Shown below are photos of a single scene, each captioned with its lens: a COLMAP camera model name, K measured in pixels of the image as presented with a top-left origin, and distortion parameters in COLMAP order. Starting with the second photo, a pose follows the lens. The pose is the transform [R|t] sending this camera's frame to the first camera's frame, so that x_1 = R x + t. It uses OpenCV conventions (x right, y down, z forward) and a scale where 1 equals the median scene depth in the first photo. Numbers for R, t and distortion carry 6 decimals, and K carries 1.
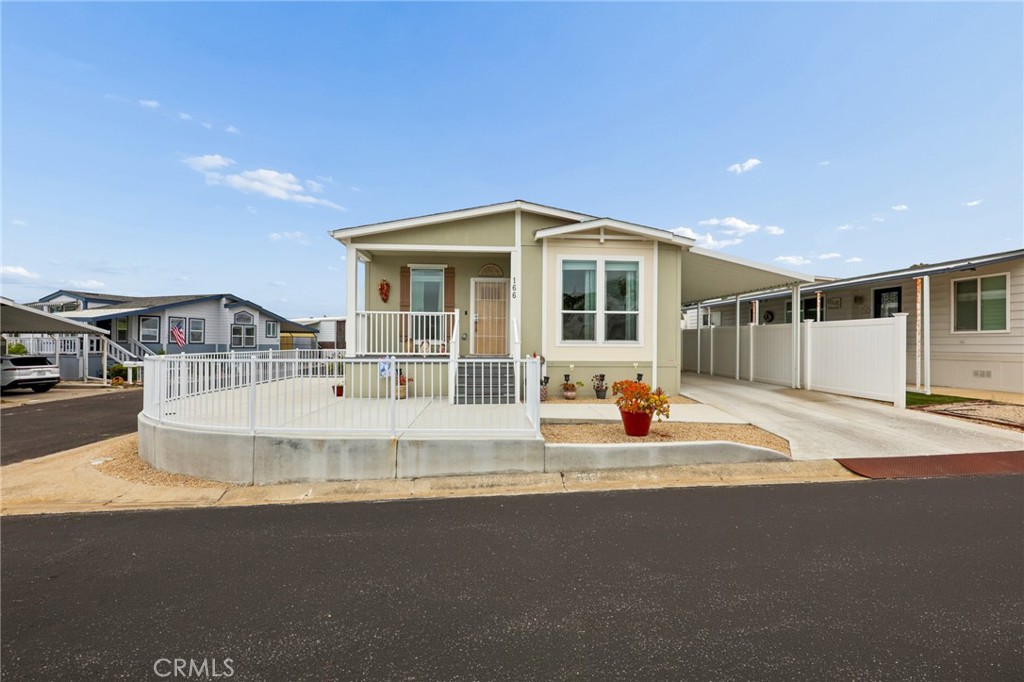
lens RADIAL K [[409.6, 0, 512.6], [0, 409.6, 339.5], [0, 0, 1]] dist [-0.001706, 0.000687]
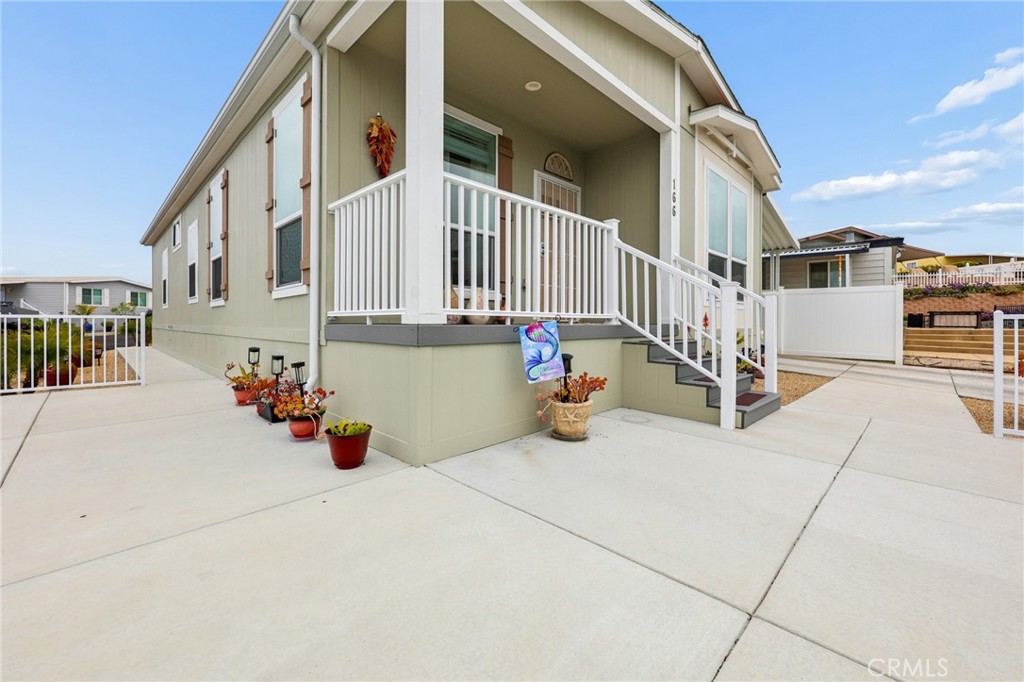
lens RADIAL K [[409.6, 0, 500.2], [0, 409.6, 326.8], [0, 0, 1]] dist [-0.001706, 0.000687]
pose [[0.764588, -0.008857, 0.644458, -0.526906], [-0.009486, 0.999643, 0.024993, 0.036322], [-0.644449, -0.025223, 0.764231, 0.719420]]
